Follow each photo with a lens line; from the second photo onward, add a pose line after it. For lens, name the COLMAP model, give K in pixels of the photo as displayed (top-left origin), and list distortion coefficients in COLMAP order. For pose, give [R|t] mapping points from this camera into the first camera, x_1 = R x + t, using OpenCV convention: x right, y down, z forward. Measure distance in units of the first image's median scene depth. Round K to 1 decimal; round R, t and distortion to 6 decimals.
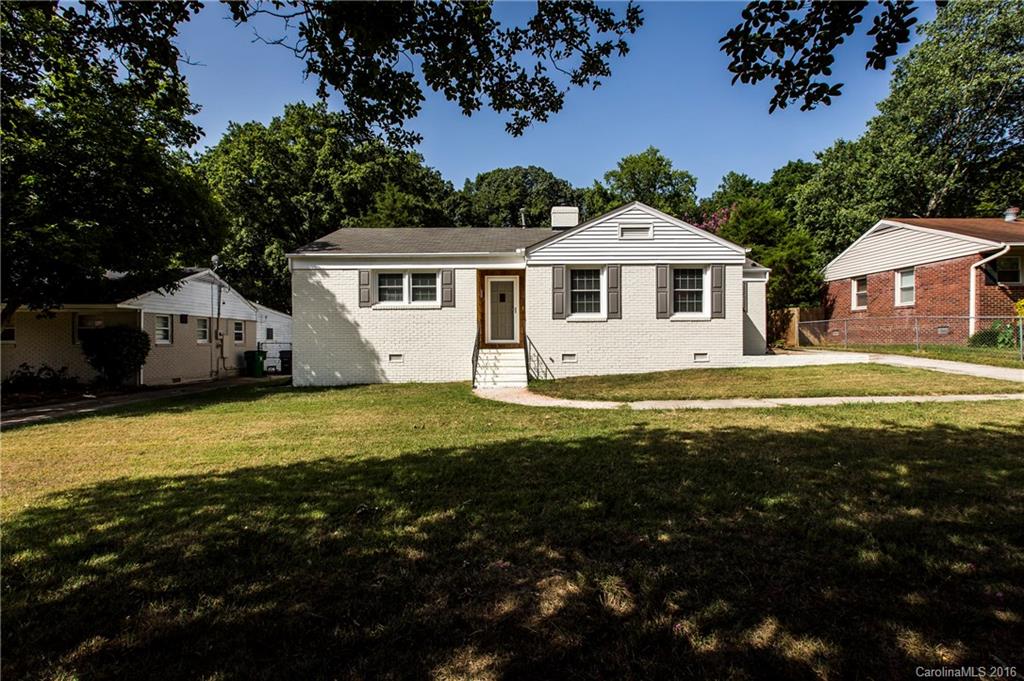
lens RADIAL K [[479.9, 0, 514.2], [0, 479.9, 345.7], [0, 0, 1]] dist [-0.001292, -0.000083]
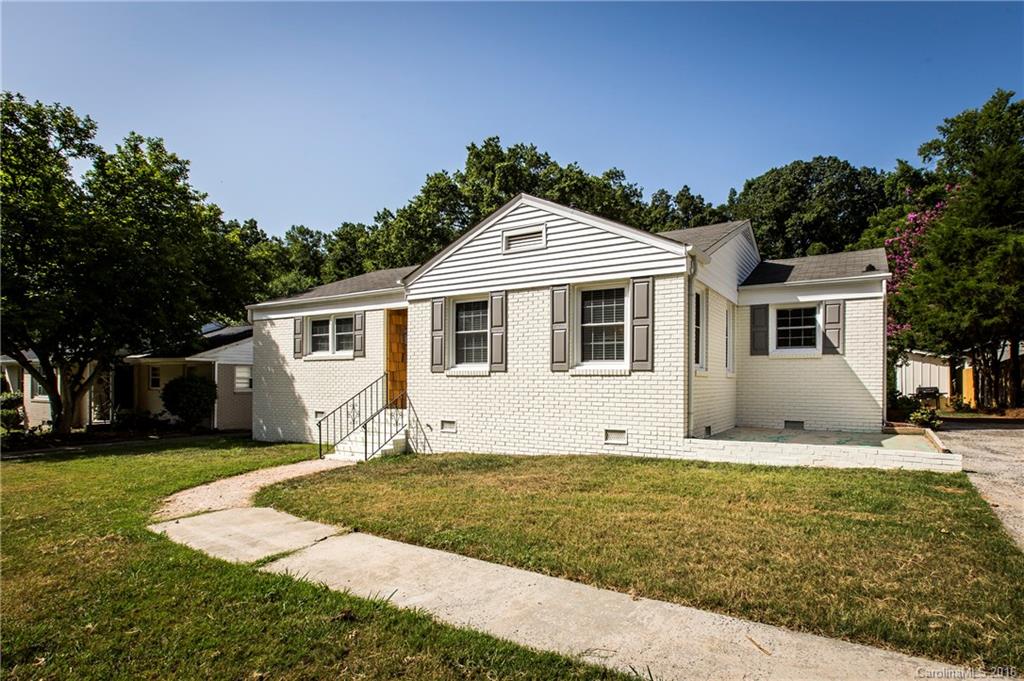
lens RADIAL K [[541.2, 0, 512.4], [0, 541.2, 383.2], [0, 0, 1]] dist [-0.004495, -0.001387]
pose [[0.854704, 0.011523, -0.518988, 0.573574], [-0.020018, 0.999742, -0.010769, -0.029794], [0.518730, 0.019594, 0.854713, 0.330574]]
